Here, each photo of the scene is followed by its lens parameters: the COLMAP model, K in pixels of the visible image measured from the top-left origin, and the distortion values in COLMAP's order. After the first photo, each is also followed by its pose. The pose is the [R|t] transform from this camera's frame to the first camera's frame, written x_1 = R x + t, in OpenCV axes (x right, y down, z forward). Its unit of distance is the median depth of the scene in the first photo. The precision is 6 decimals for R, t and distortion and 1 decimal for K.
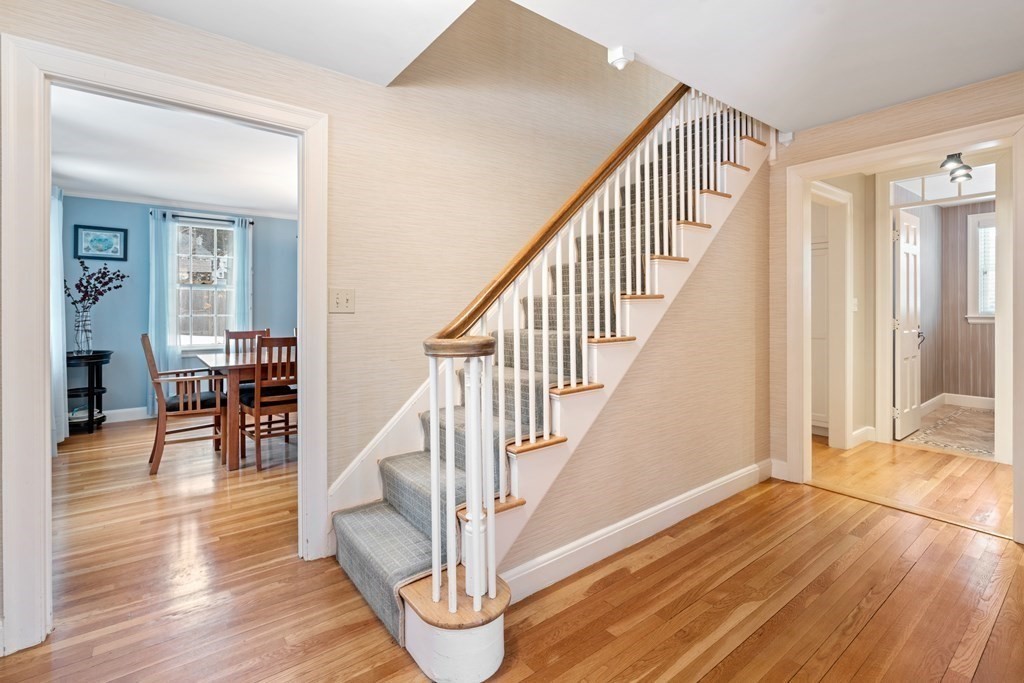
lens RADIAL K [[467.9, 0, 509.4], [0, 467.9, 311.4], [0, 0, 1]] dist [-0.000414, -0.000098]
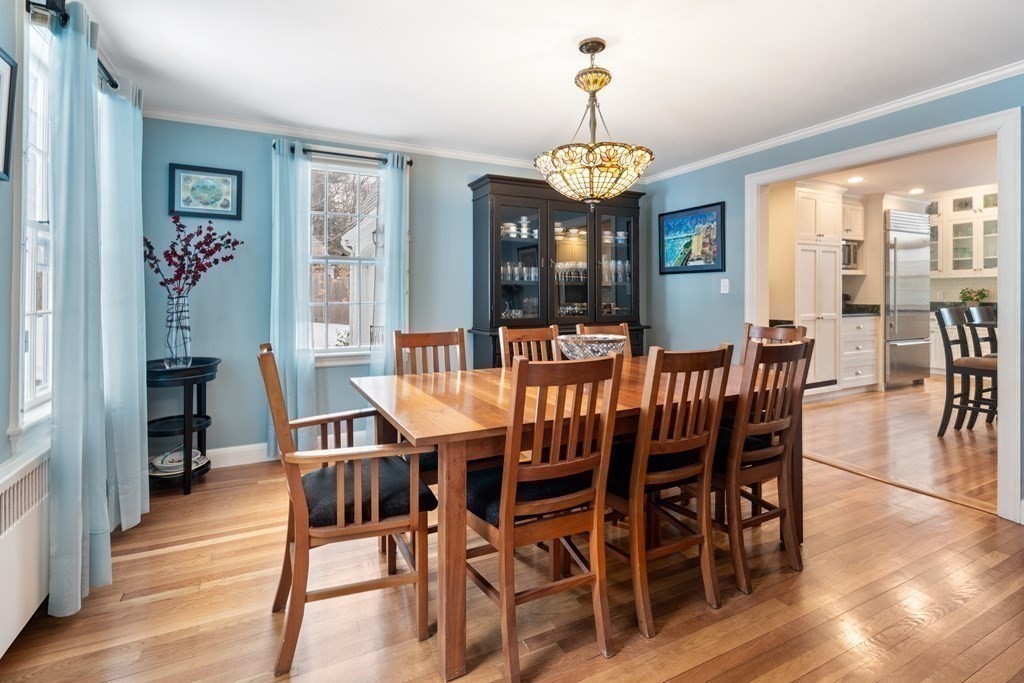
lens RADIAL K [[481.1, 0, 512.0], [0, 481.1, 295.6], [0, 0, 1]] dist [-0.000871, 0.000081]
pose [[0.982785, 0.000253, -0.184755, -0.343364], [-0.000933, 0.999993, -0.003597, 0.000299], [0.184753, 0.003708, 0.982778, 0.437902]]
